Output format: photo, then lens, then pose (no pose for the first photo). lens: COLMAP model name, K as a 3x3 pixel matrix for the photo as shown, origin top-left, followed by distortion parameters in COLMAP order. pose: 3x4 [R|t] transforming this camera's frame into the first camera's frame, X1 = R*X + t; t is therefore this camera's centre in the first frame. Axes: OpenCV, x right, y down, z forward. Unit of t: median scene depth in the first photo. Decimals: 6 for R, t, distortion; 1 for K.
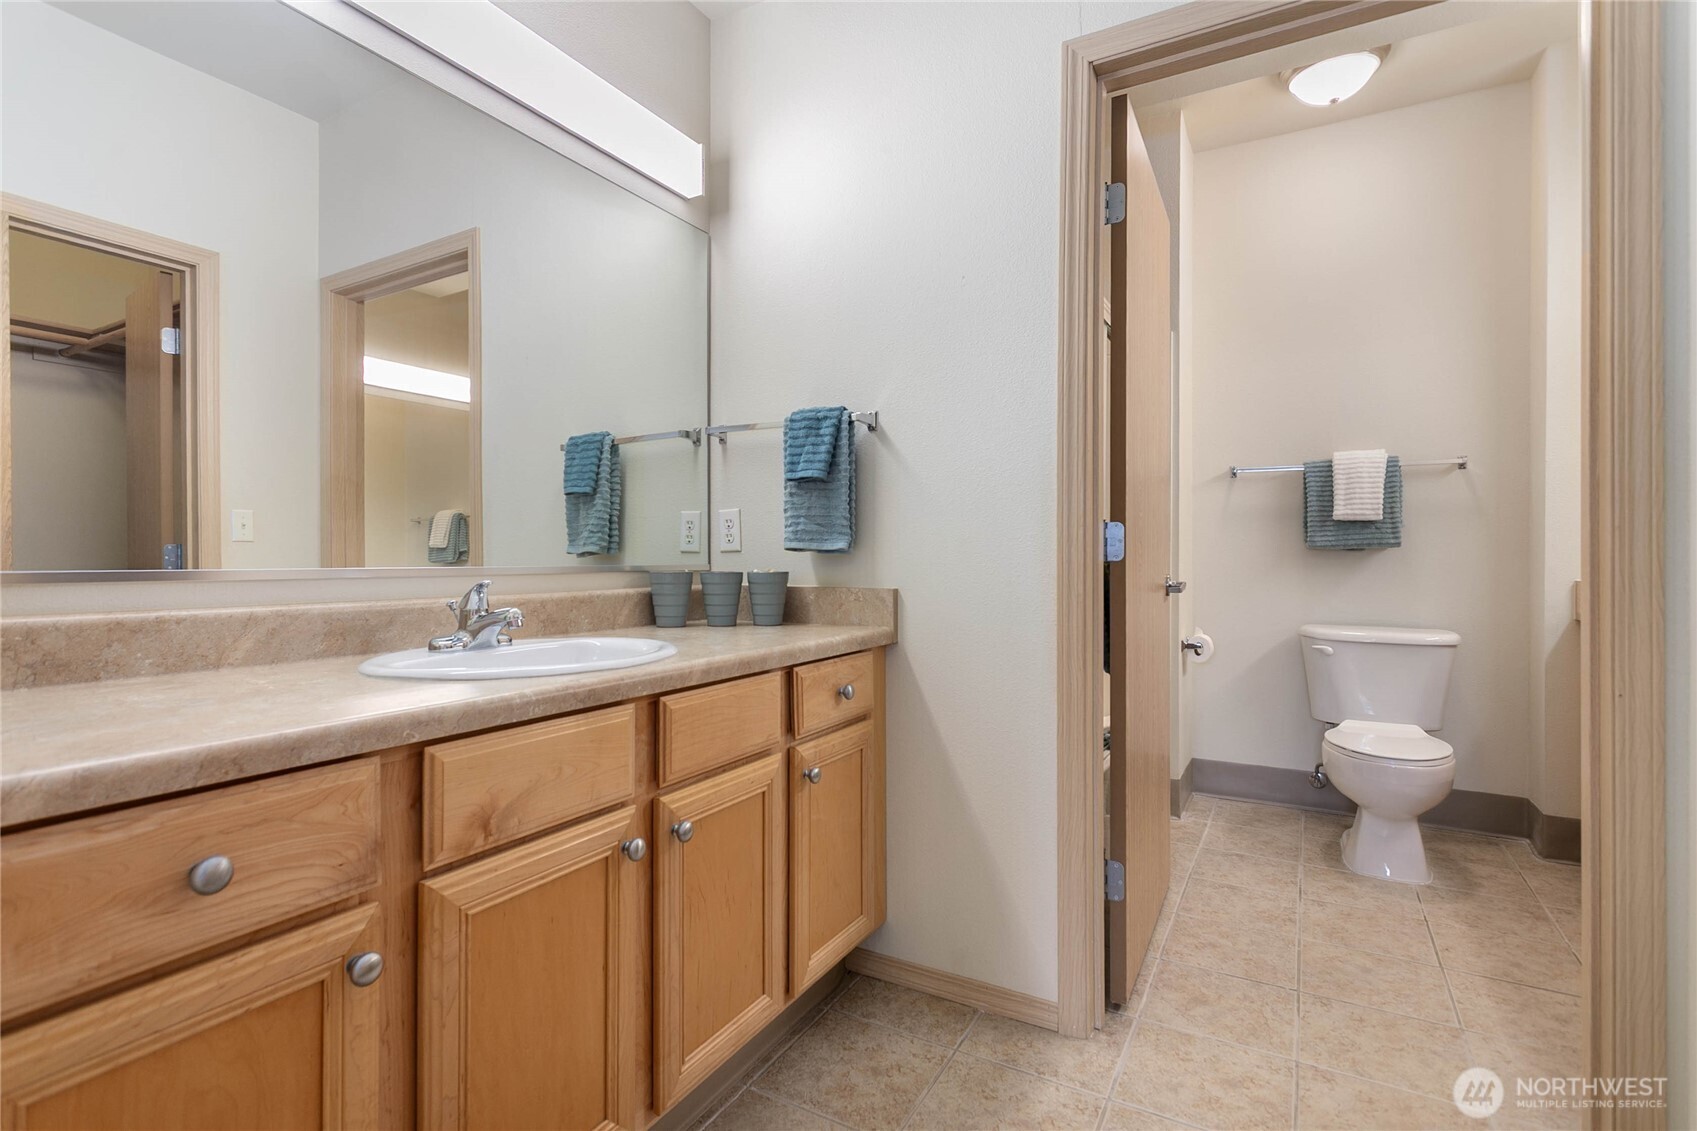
lens RADIAL K [[805.6, 0, 841.6], [0, 805.6, 561.5], [0, 0, 1]] dist [0.002865, 0.000034]
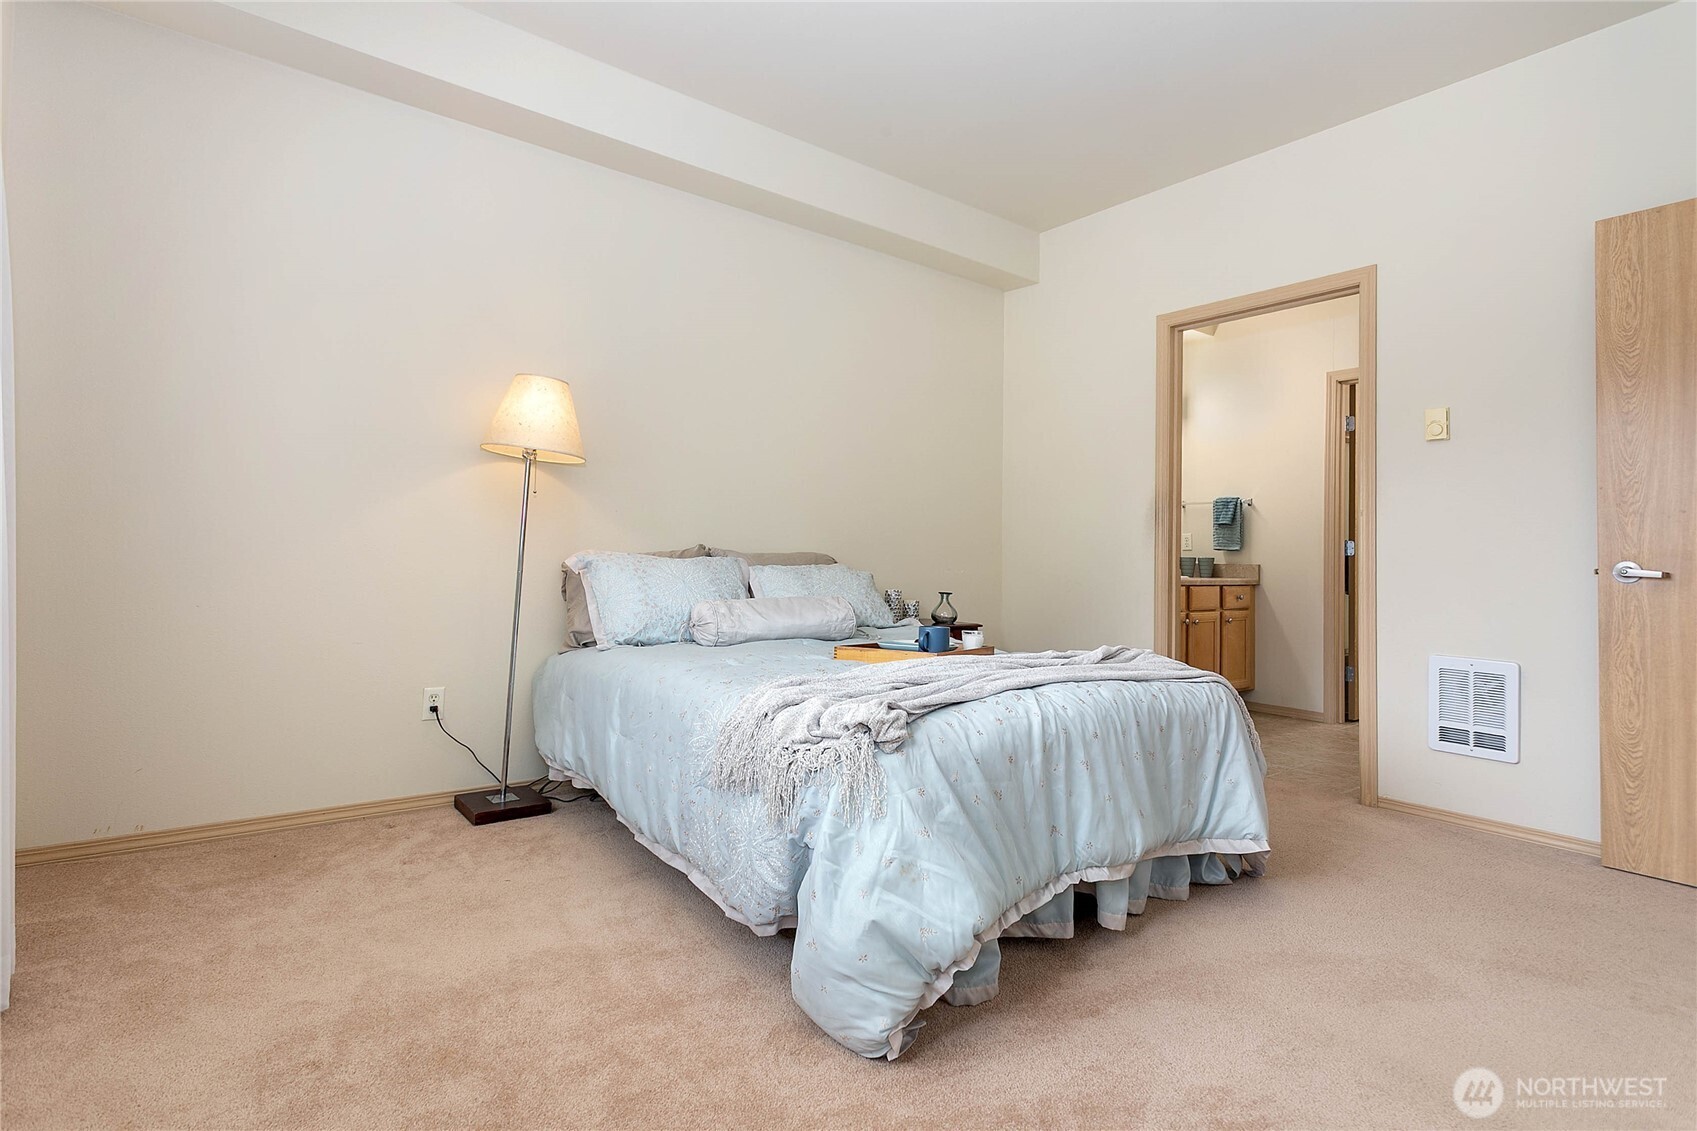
lens RADIAL K [[809.9, 0, 847.1], [0, 809.9, 528.9], [0, 0, 1]] dist [0.000637, -0.000028]
pose [[0.915816, 0.004191, -0.401577, -0.111897], [-0.021175, 0.999059, -0.037864, 0.048134], [0.401040, 0.043180, 0.915042, -2.121734]]
